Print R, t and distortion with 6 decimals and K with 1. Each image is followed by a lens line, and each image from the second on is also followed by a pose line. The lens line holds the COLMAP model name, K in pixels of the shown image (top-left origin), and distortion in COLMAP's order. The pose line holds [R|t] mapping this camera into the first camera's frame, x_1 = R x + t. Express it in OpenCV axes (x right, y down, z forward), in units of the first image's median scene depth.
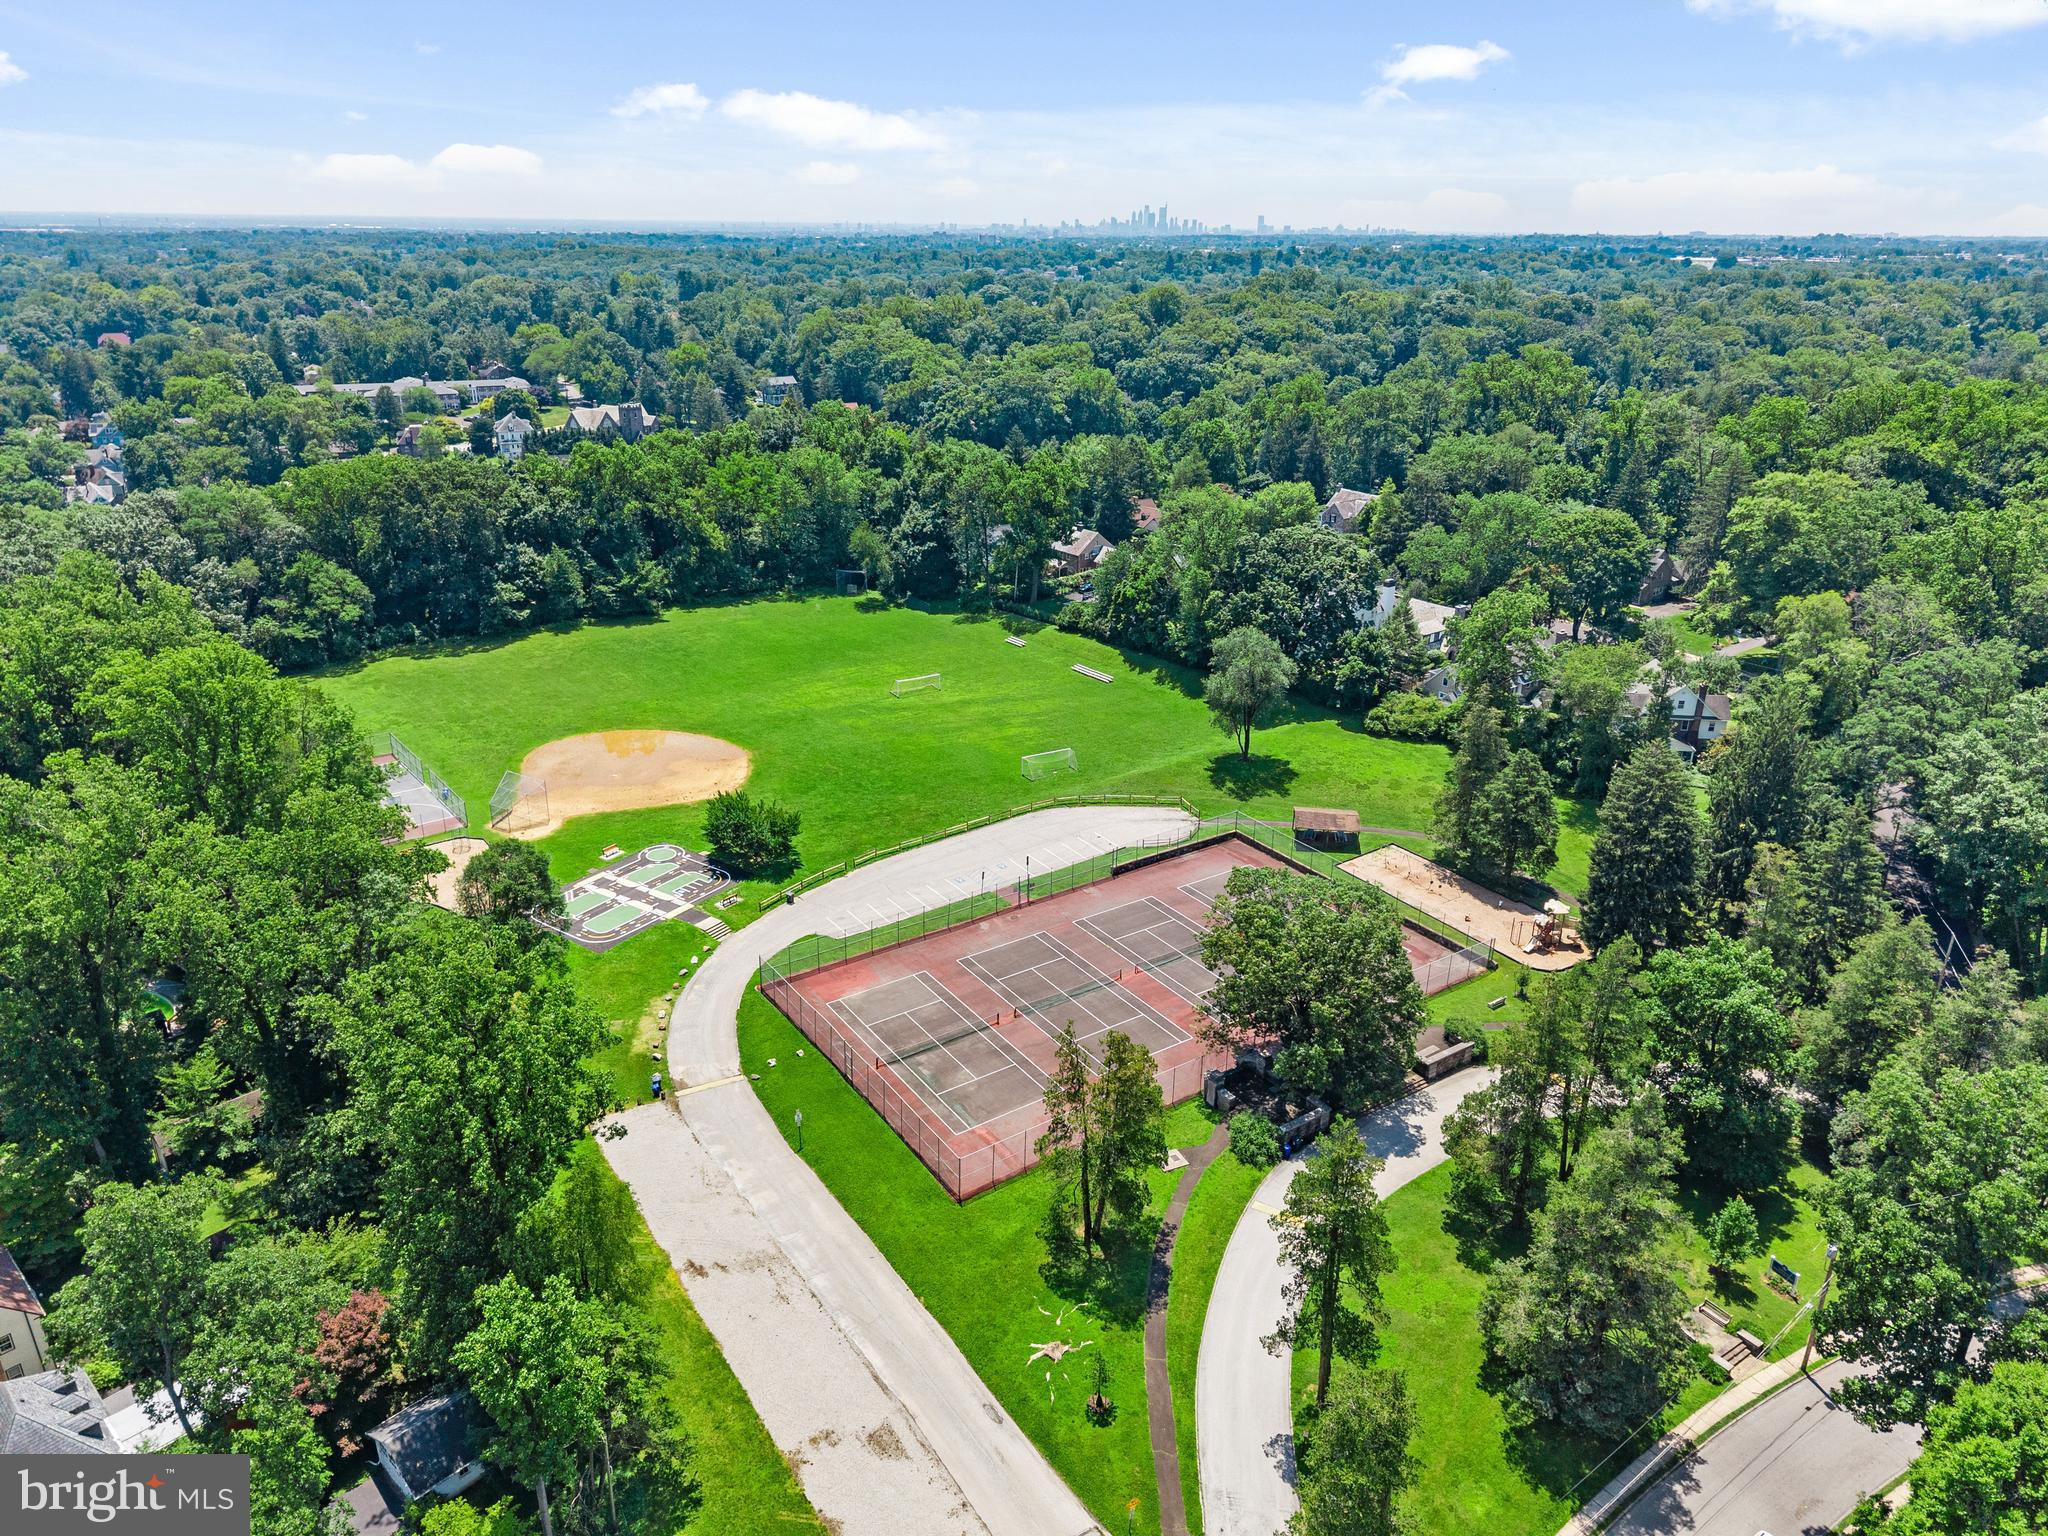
lens RADIAL K [[1338.7, 0, 1013.7], [0, 1338.7, 783.3], [0, 0, 1]] dist [0.113416, -0.214916]
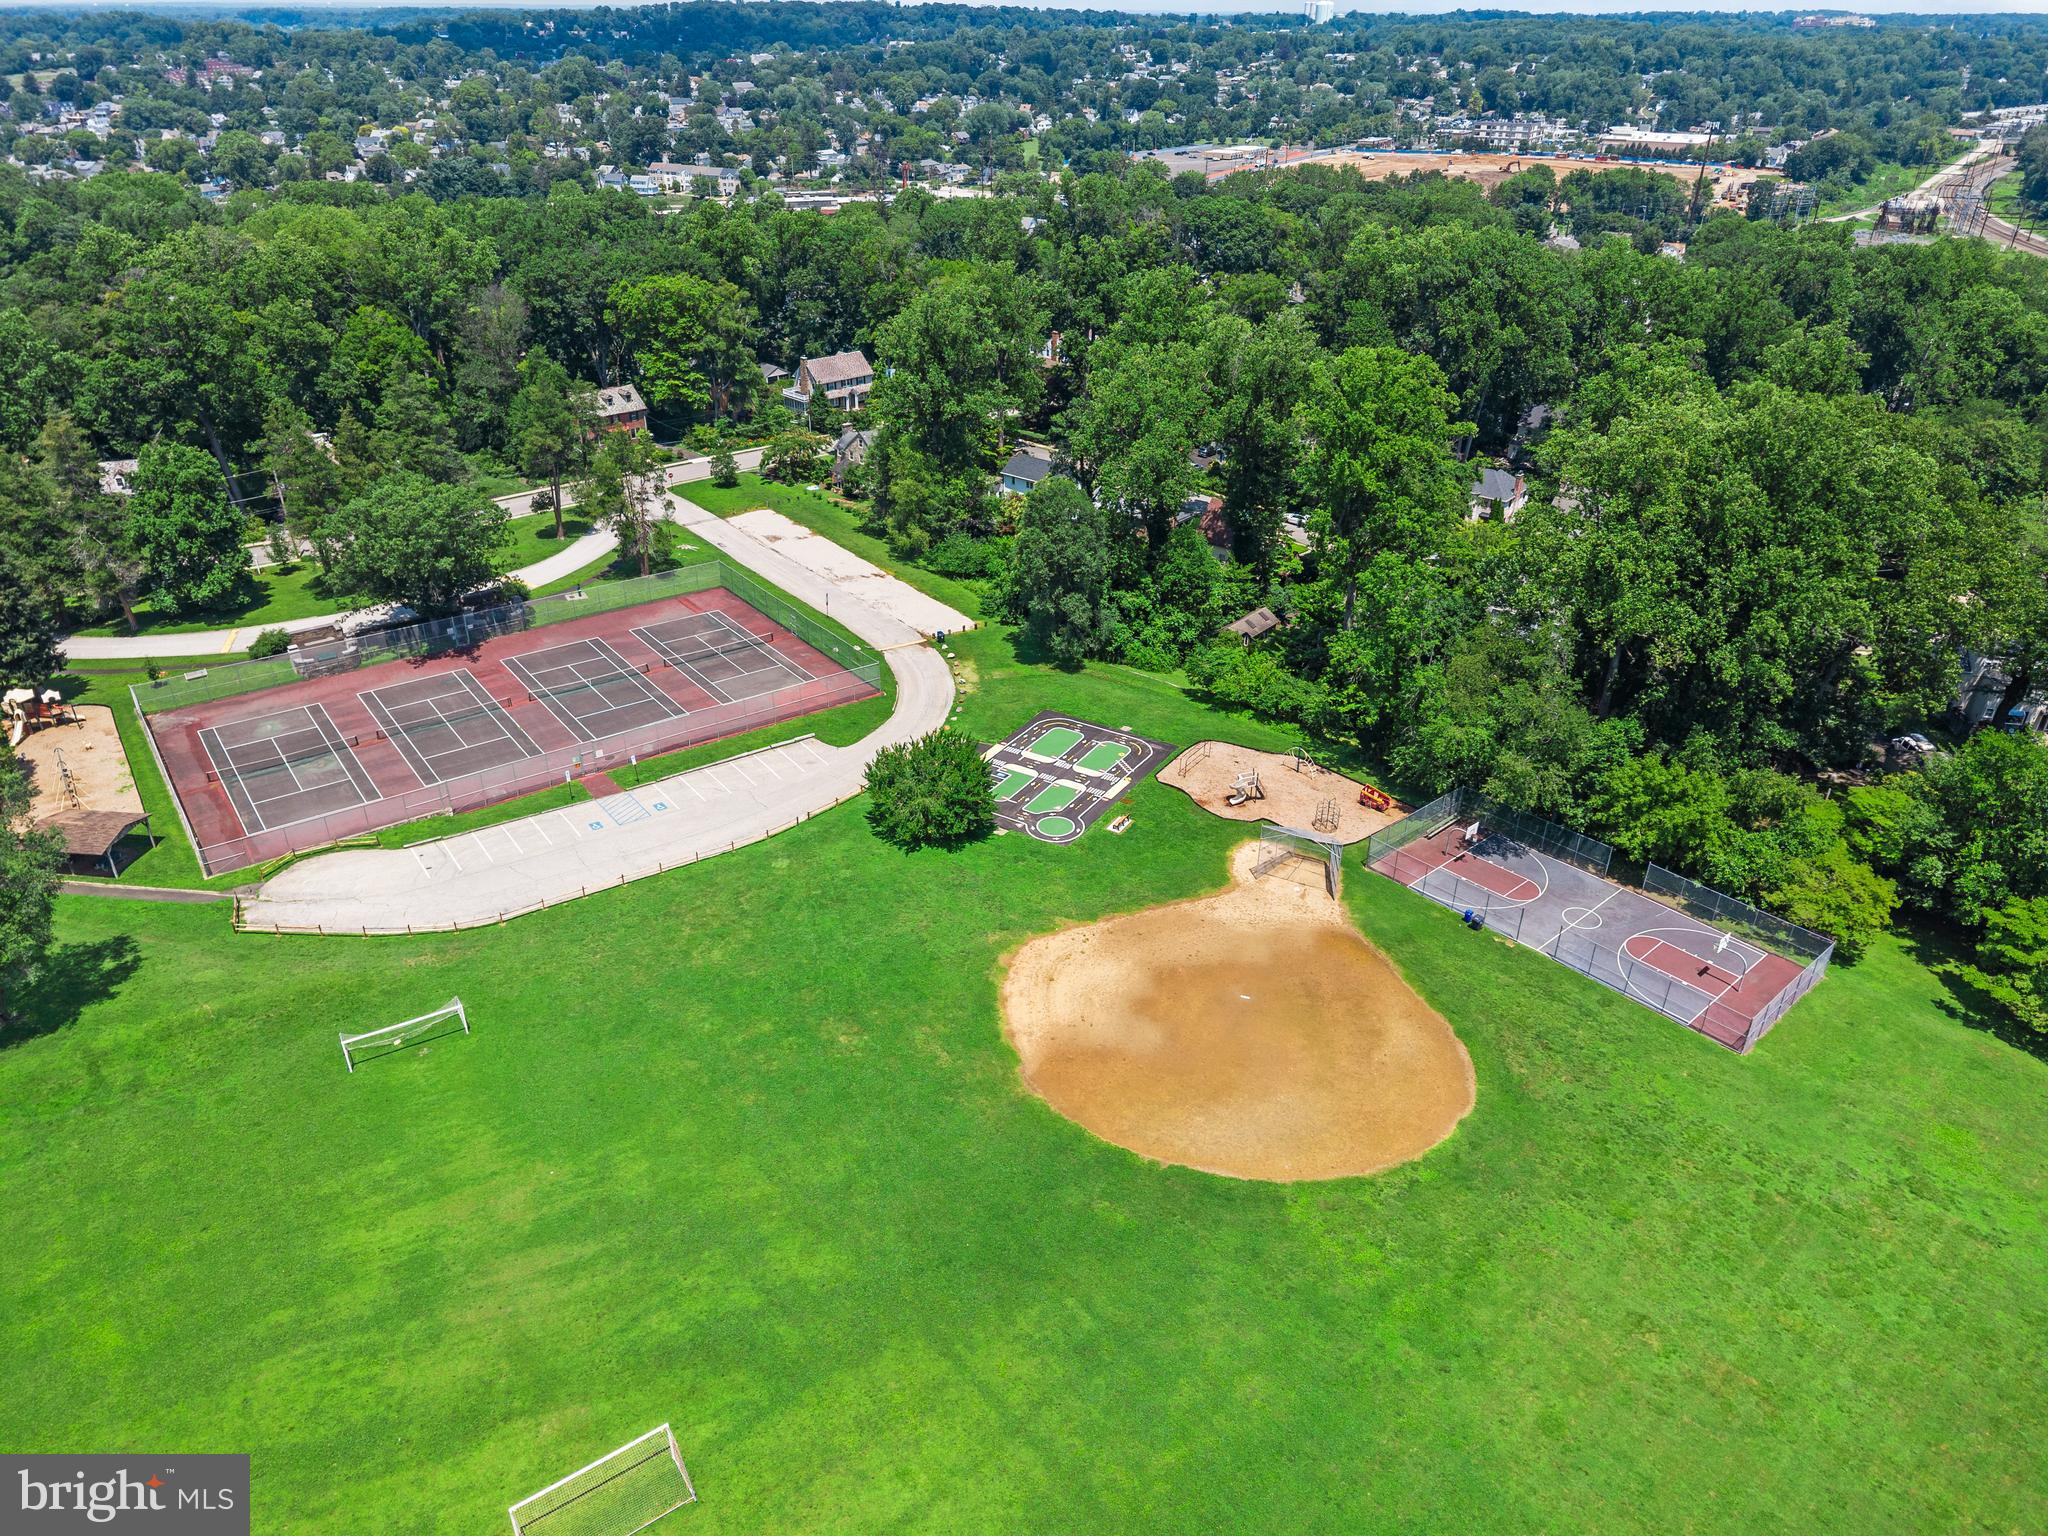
lens RADIAL K [[1366.0, 0, 1015.2], [0, 1366.0, 770.5], [0, 0, 1]] dist [0.016454, -0.011956]
pose [[-0.998733, 0.004533, -0.050127, -0.161201], [-0.036306, 0.624891, 0.779867, -0.444431], [0.034859, 0.780699, -0.623935, 1.158353]]
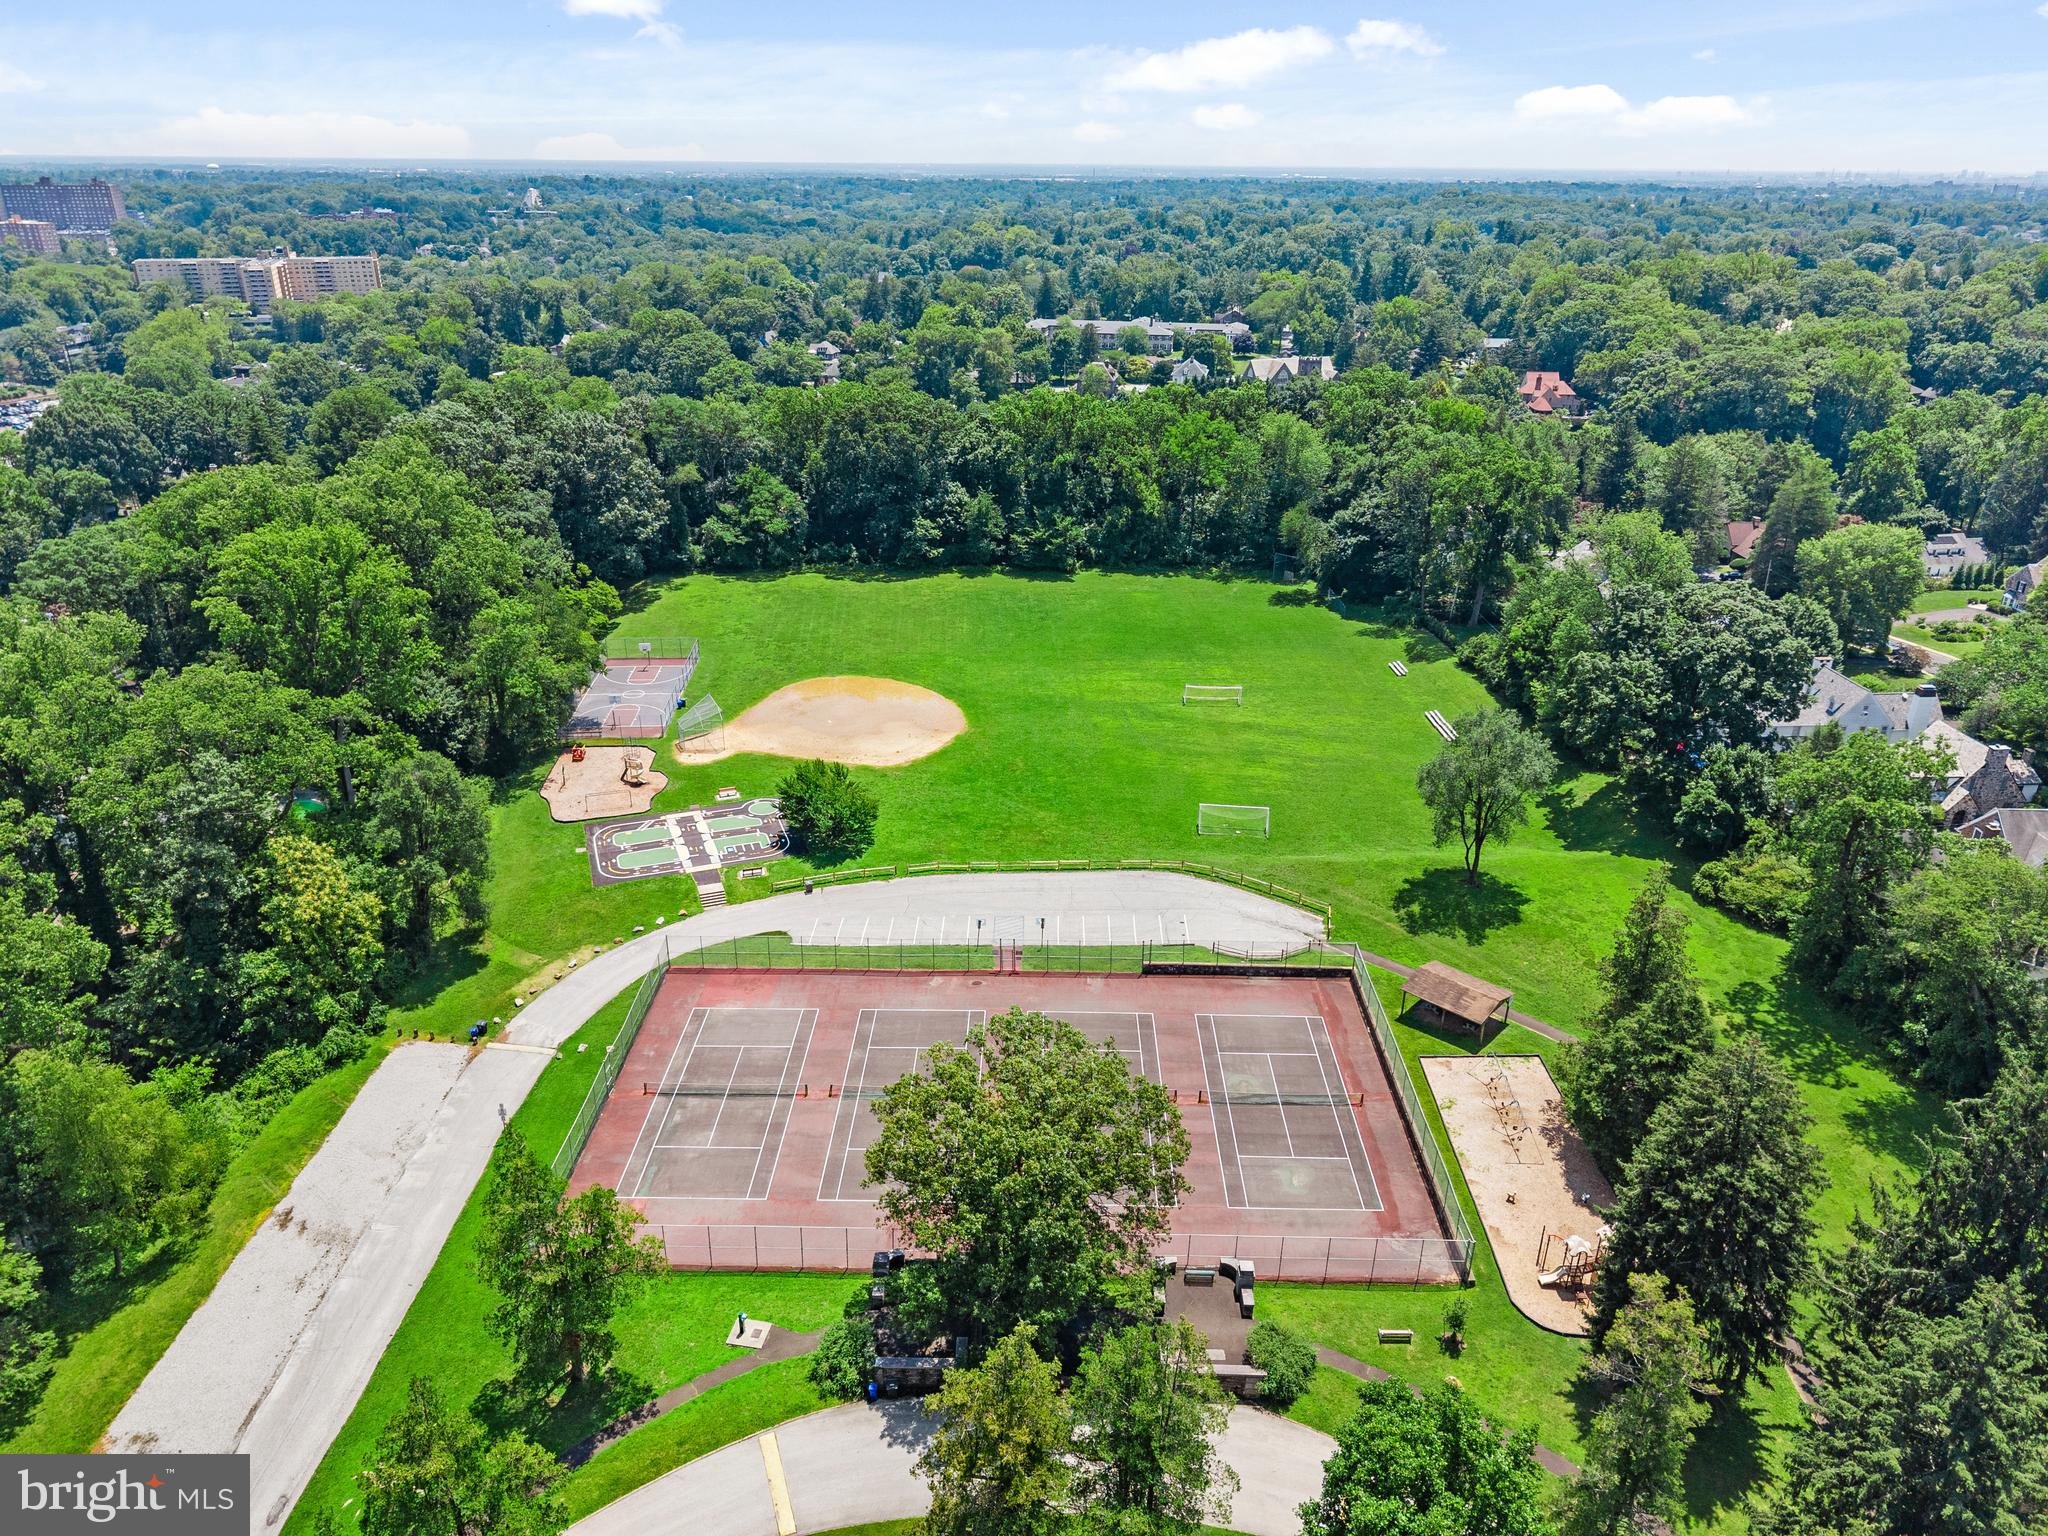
lens RADIAL K [[1338.7, 0, 1013.7], [0, 1338.7, 783.3], [0, 0, 1]] dist [0.113416, -0.214916]
pose [[0.818250, 0.237150, -0.523667, 0.316419], [-0.220477, 0.970744, 0.095111, -0.078578], [0.530902, 0.037632, 0.846597, 0.215413]]
